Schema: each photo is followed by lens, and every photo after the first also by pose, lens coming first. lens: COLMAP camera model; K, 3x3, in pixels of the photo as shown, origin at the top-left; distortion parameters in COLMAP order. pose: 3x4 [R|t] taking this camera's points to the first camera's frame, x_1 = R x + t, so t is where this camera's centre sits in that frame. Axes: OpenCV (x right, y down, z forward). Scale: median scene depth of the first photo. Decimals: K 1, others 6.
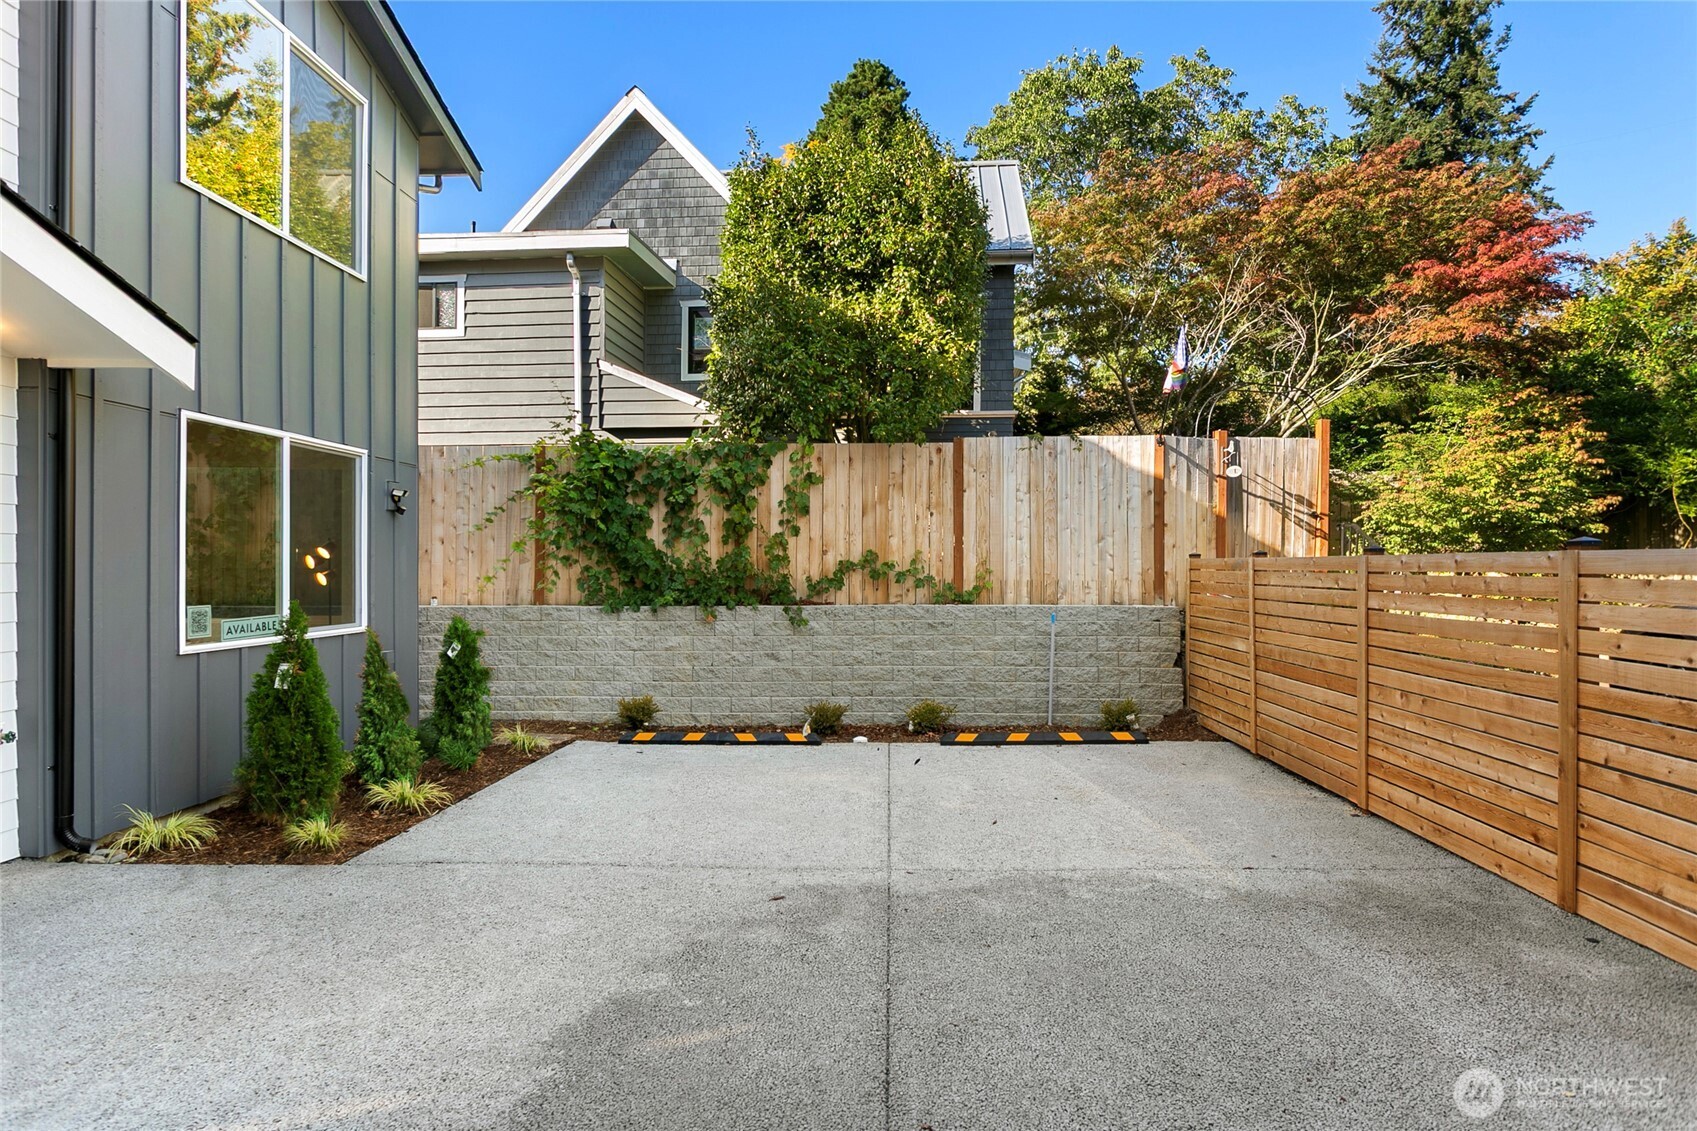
lens RADIAL K [[1002.6, 0, 843.4], [0, 1002.6, 564.8], [0, 0, 1]] dist [-0.000460, -0.000160]
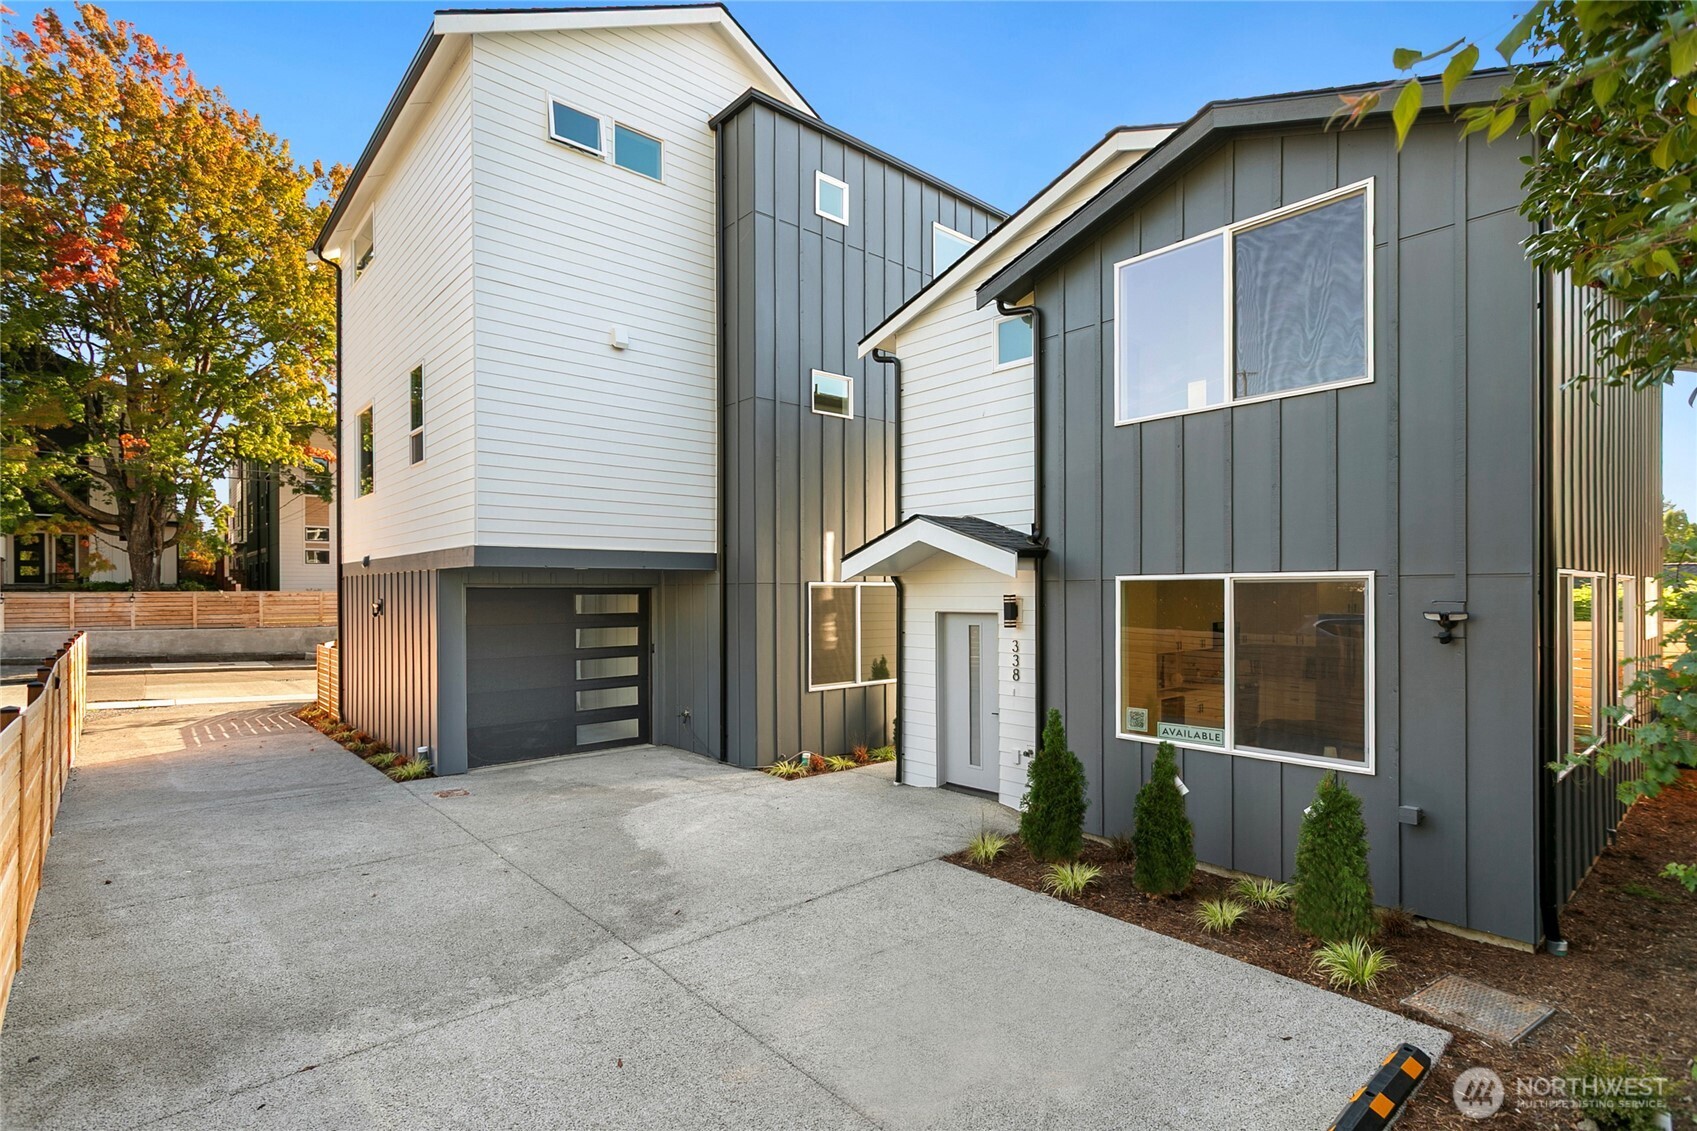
lens RADIAL K [[808.8, 0, 861.1], [0, 808.8, 592.8], [0, 0, 1]] dist [-0.001854, 0.002042]
pose [[-0.712671, 0.001064, -0.701498, 0.573549], [0.004618, 0.999984, -0.003175, -0.155033], [0.701483, -0.005502, -0.712665, 1.941168]]
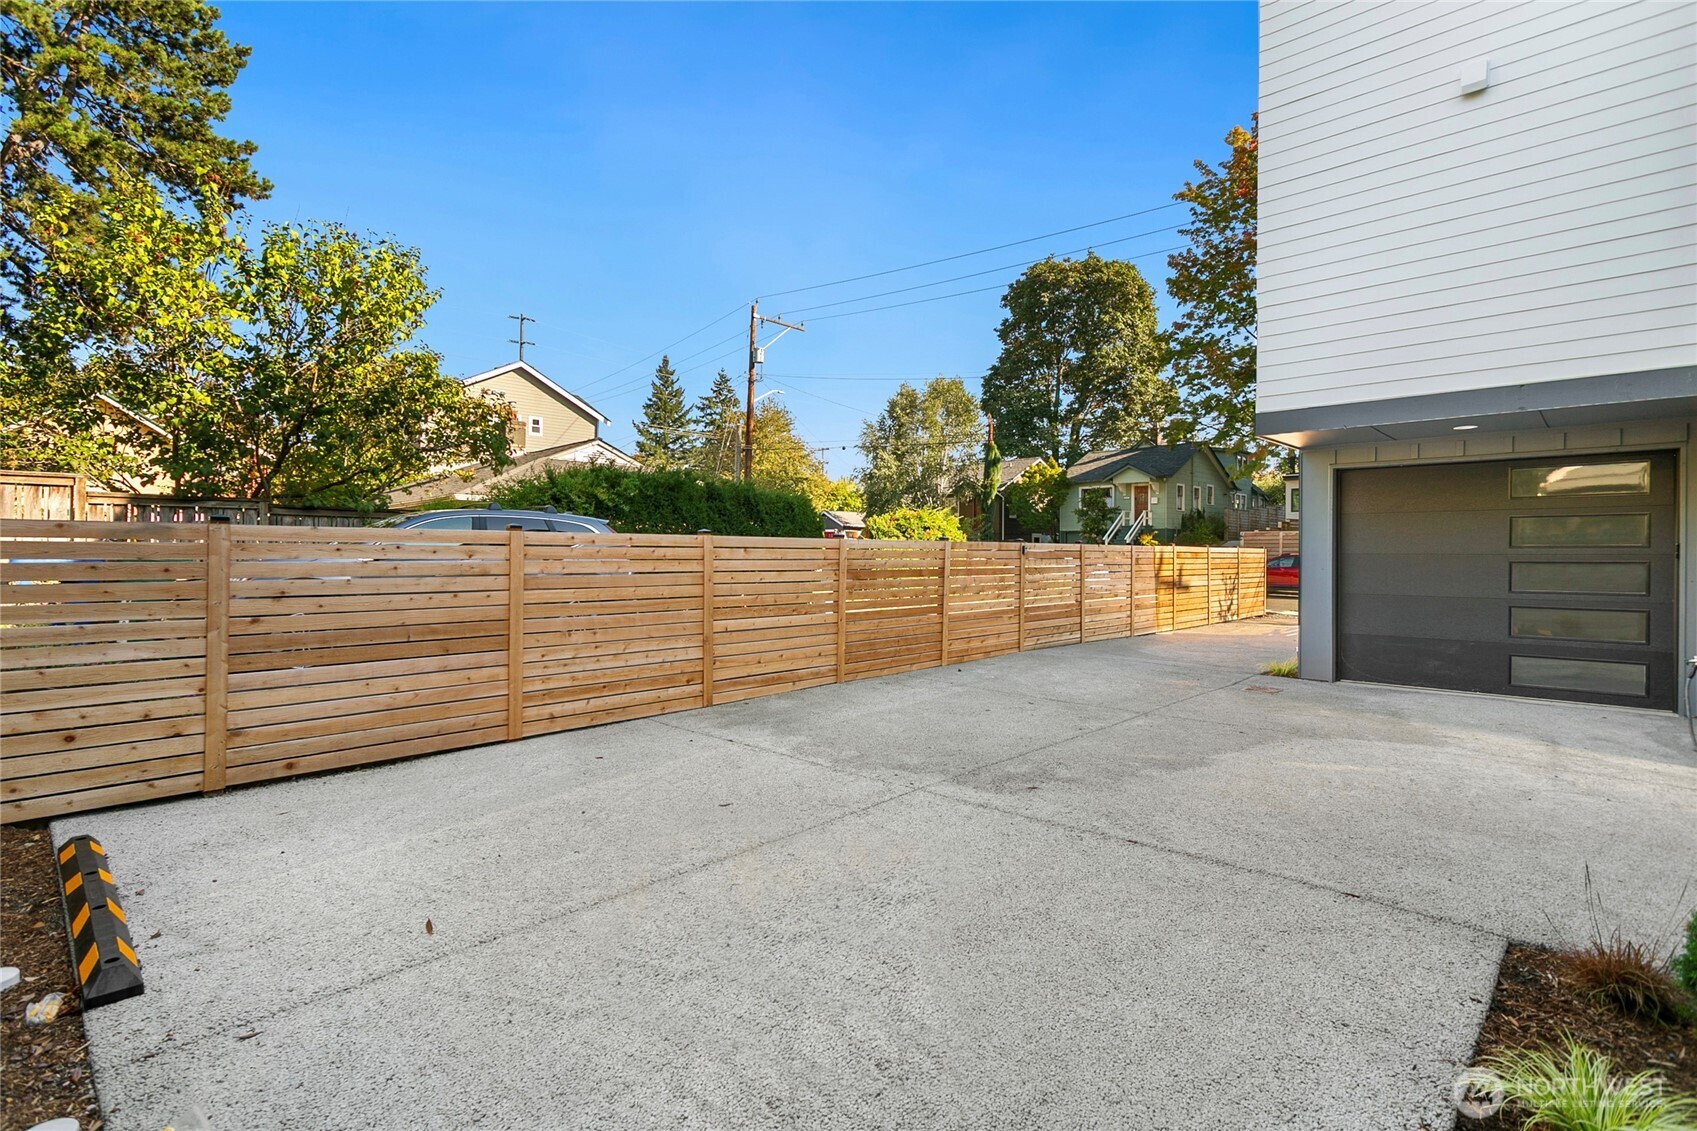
lens RADIAL K [[808.8, 0, 856.9], [0, 808.8, 561.1], [0, 0, 1]] dist [-0.001854, 0.002042]
pose [[-0.764256, -0.010026, 0.644835, -0.531733], [-0.004777, 0.999940, 0.009885, 0.017530], [-0.644895, 0.004475, -0.764258, 1.809990]]
